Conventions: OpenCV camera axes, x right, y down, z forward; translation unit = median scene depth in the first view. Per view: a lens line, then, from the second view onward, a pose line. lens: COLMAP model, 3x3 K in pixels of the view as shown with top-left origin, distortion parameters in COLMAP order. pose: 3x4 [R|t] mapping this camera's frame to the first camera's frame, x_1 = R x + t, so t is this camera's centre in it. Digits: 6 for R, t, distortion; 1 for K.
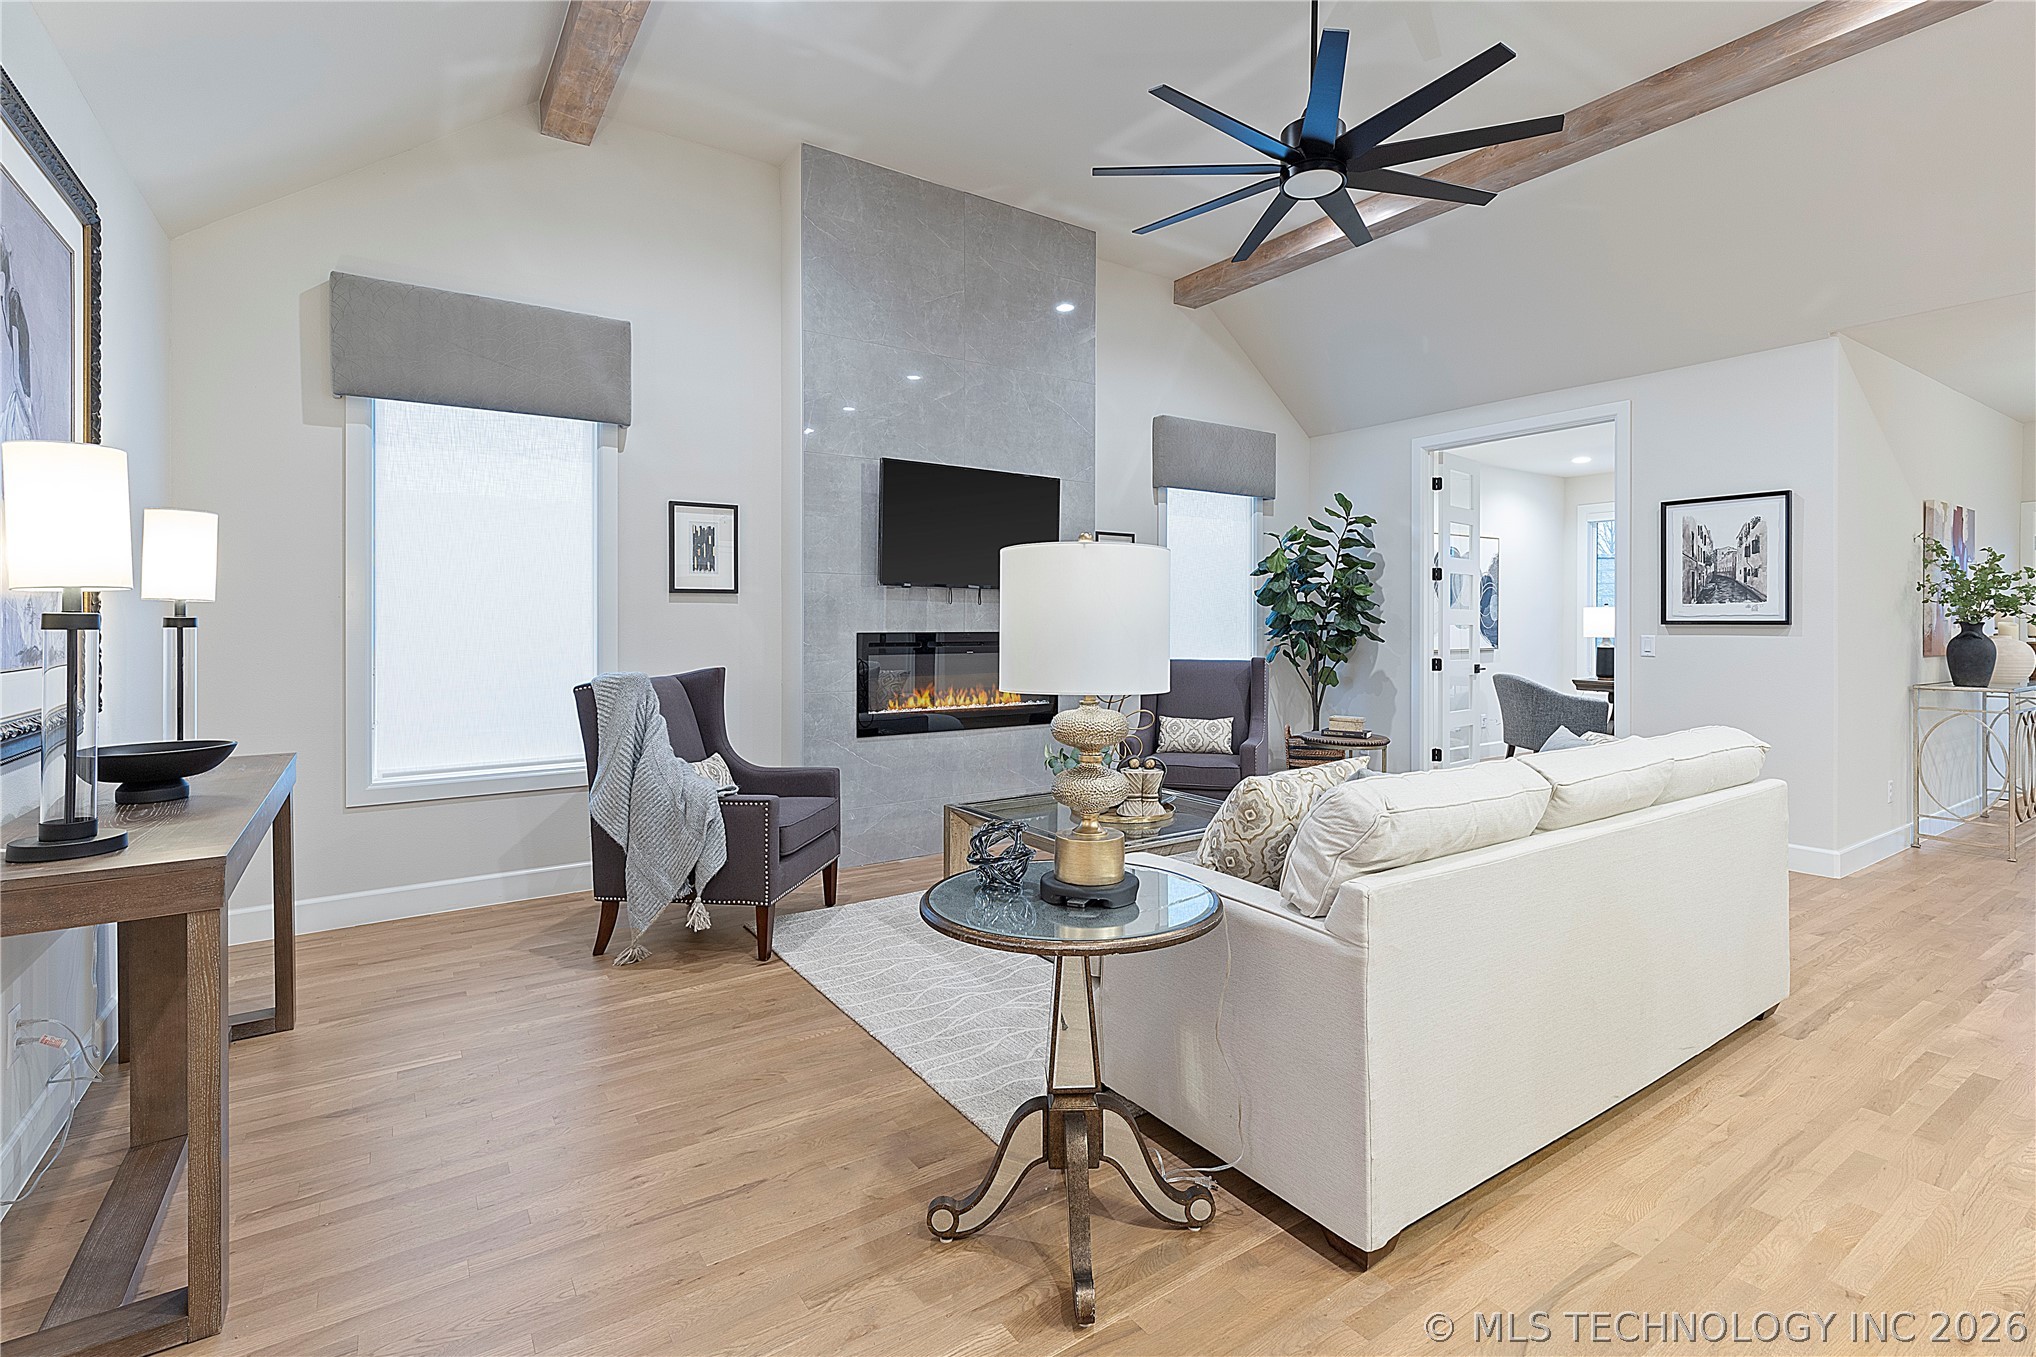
lens RADIAL K [[941.1, 0, 1051.3], [0, 941.1, 627.5], [0, 0, 1]] dist [0.003652, 0.000232]
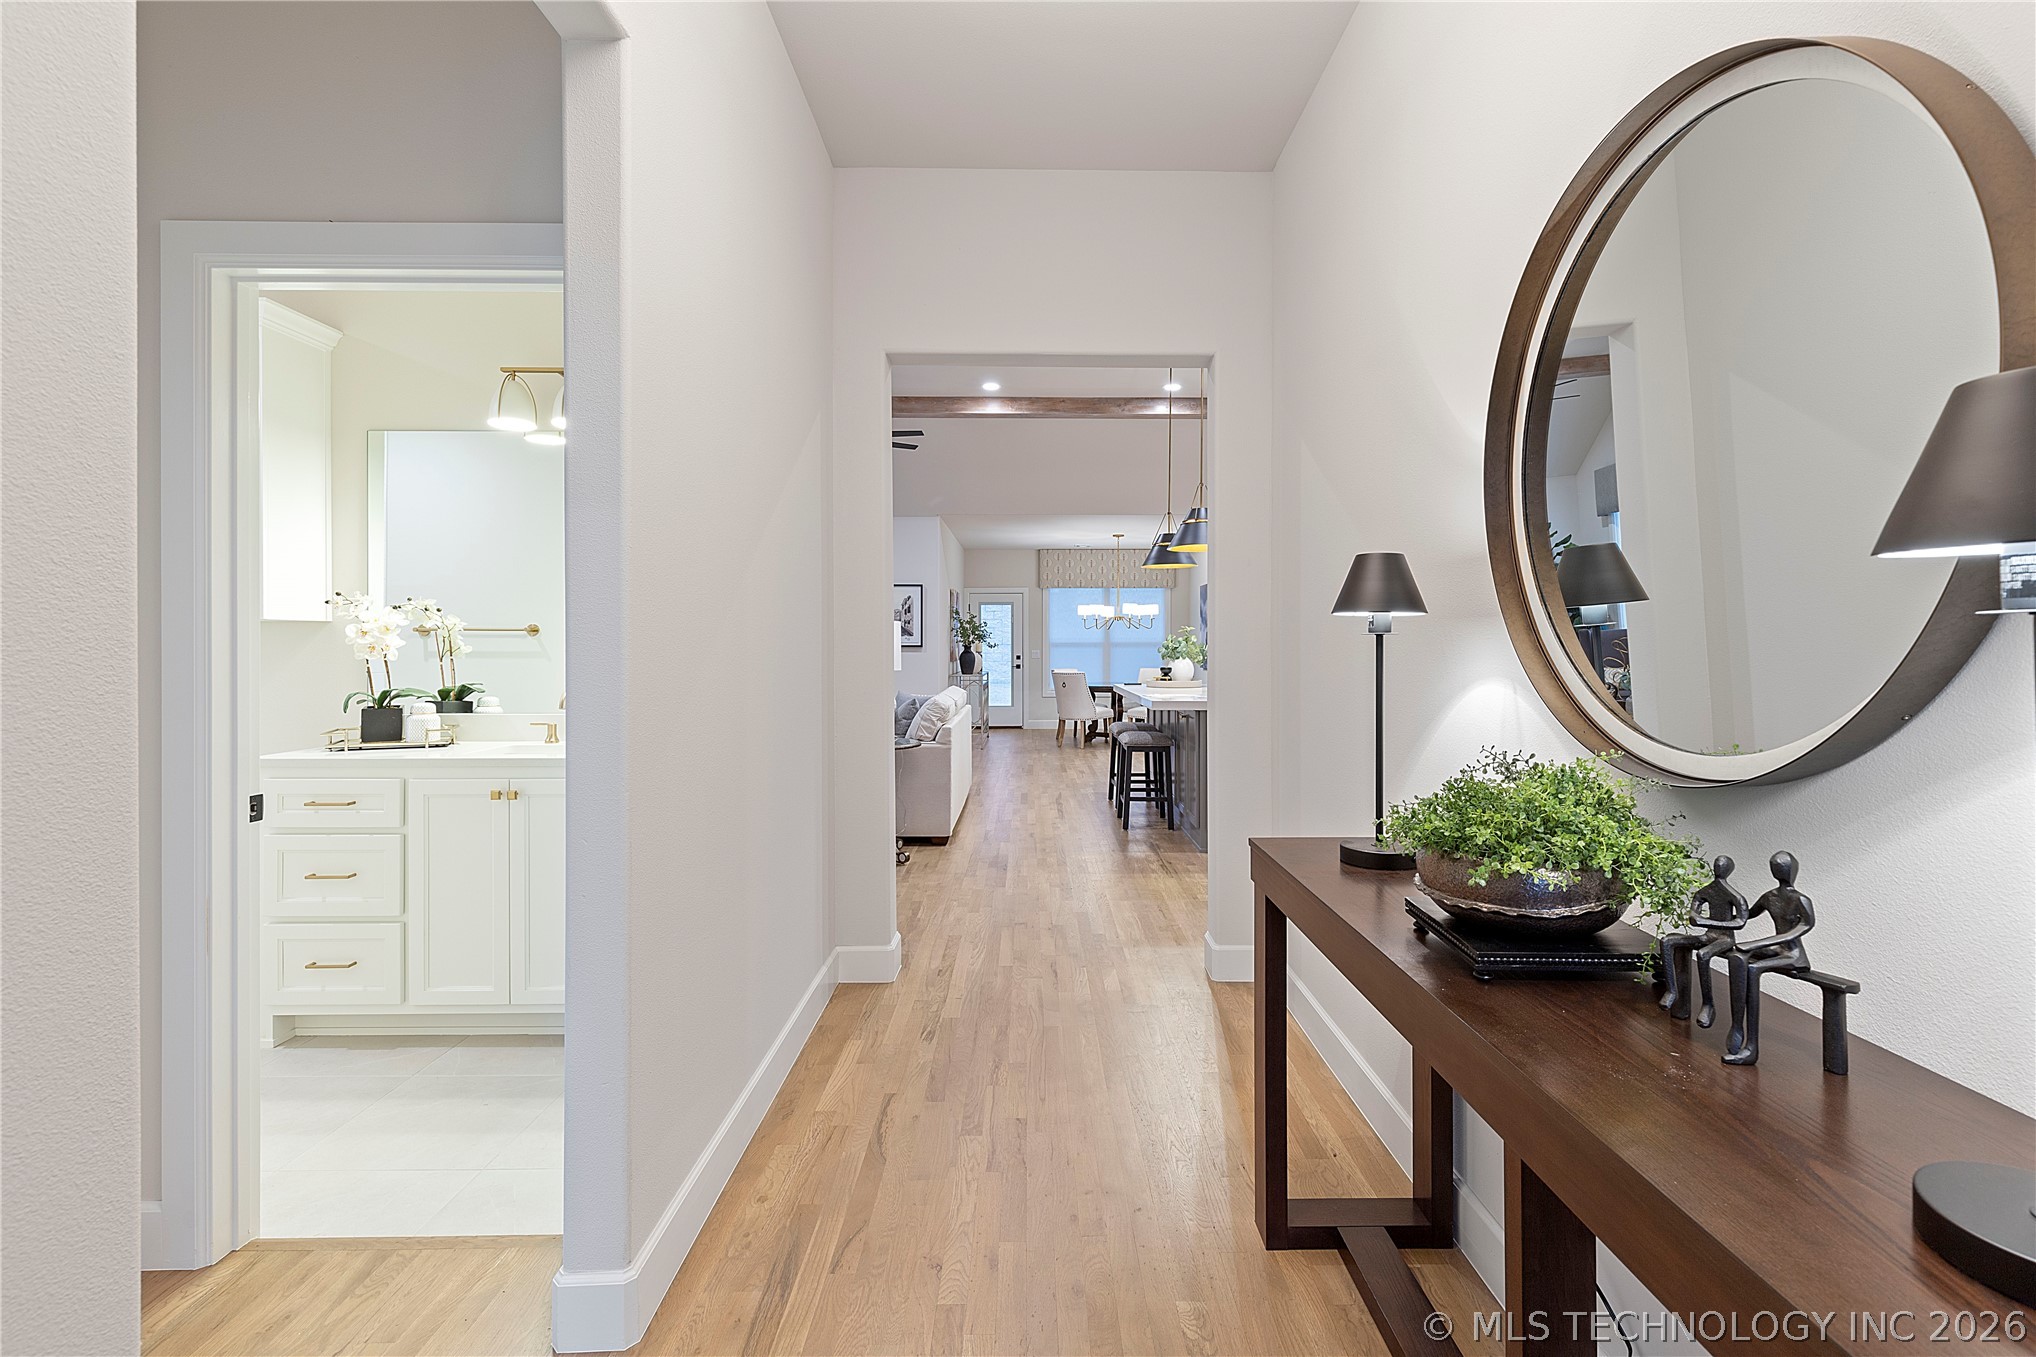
lens RADIAL K [[918.7, 0, 1027.3], [0, 918.7, 647.6], [0, 0, 1]] dist [0.001195, -0.000113]
pose [[0.574211, -0.002528, 0.818703, -0.998889], [0.004177, 0.999991, 0.000159, -0.000898], [-0.818697, 0.003328, 0.574217, -0.499936]]
